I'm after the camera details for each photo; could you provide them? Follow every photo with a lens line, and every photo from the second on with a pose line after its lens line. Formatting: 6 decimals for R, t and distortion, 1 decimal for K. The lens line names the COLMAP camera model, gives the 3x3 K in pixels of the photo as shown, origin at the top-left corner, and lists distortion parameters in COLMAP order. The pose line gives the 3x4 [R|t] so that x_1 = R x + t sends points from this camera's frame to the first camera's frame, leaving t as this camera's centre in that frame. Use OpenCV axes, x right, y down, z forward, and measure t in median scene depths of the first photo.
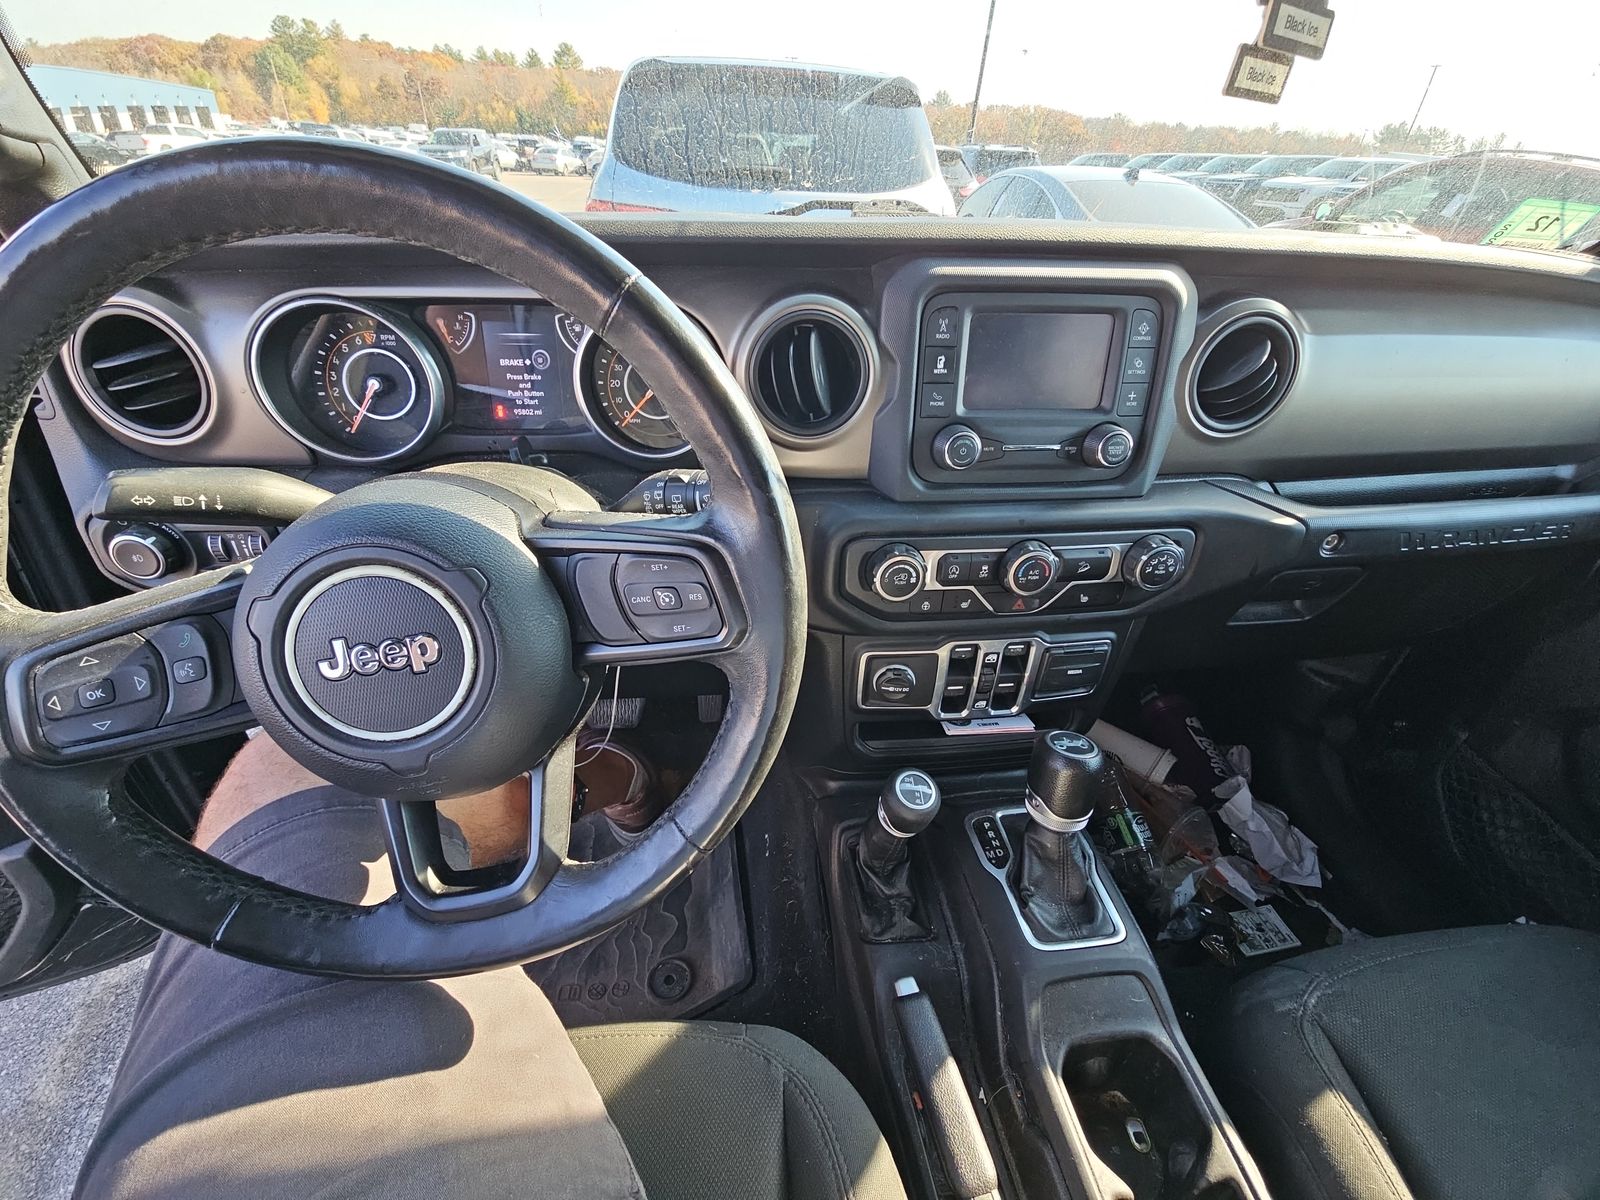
lens RADIAL K [[640.8, 0, 801.0], [0, 640.8, 591.9], [0, 0, 1]] dist [0.000919, -0.002678]
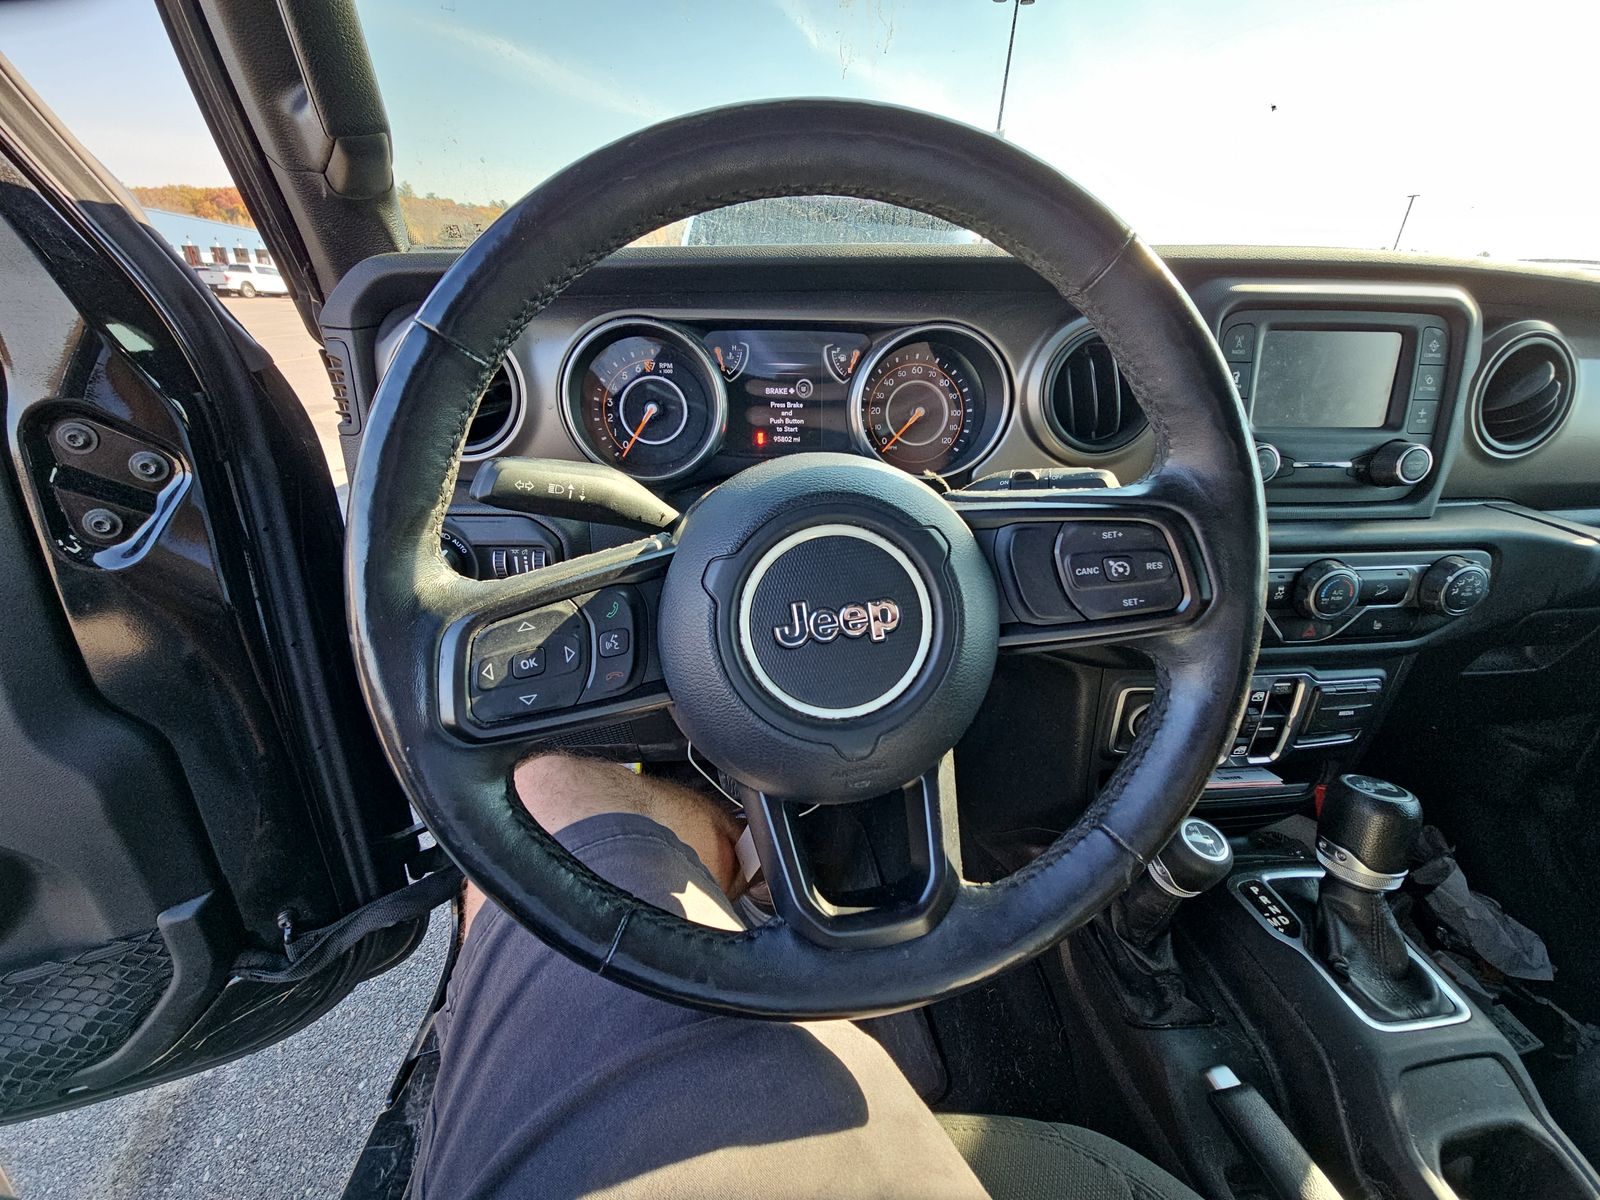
lens RADIAL K [[640.8, 0, 793.4], [0, 640.8, 598.6], [0, 0, 1]] dist [0.000919, -0.002678]
pose [[0.999616, -0.001371, -0.027686, -0.395329], [-0.002726, 0.989073, -0.147402, 0.115025], [0.027585, 0.147421, 0.988689, 0.047137]]
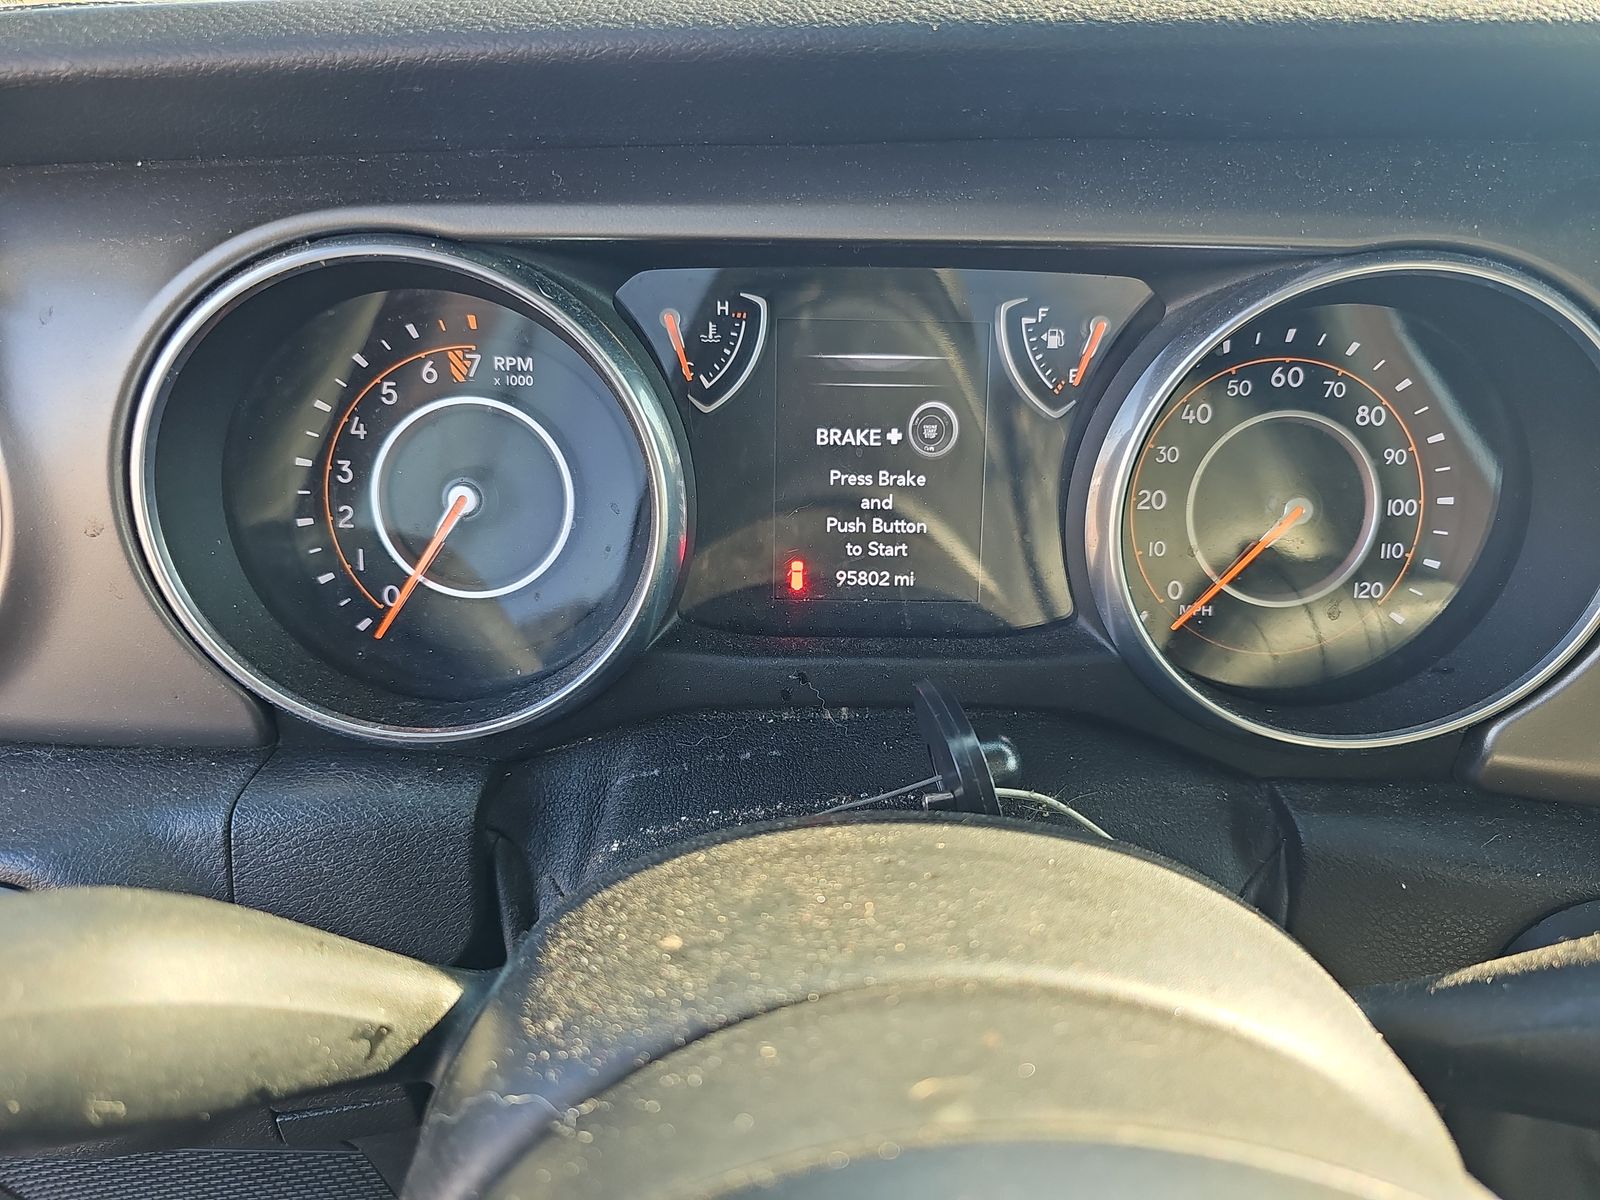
lens RADIAL K [[1076.8, 0, 798.8], [0, 1076.8, 608.9], [0, 0, 1]] dist [0.002584, -0.002383]
pose [[0.994641, 0.026849, -0.099839, -0.416558], [-0.042244, 0.986941, -0.155445, -0.180235], [0.094362, 0.158829, 0.982786, 0.457657]]
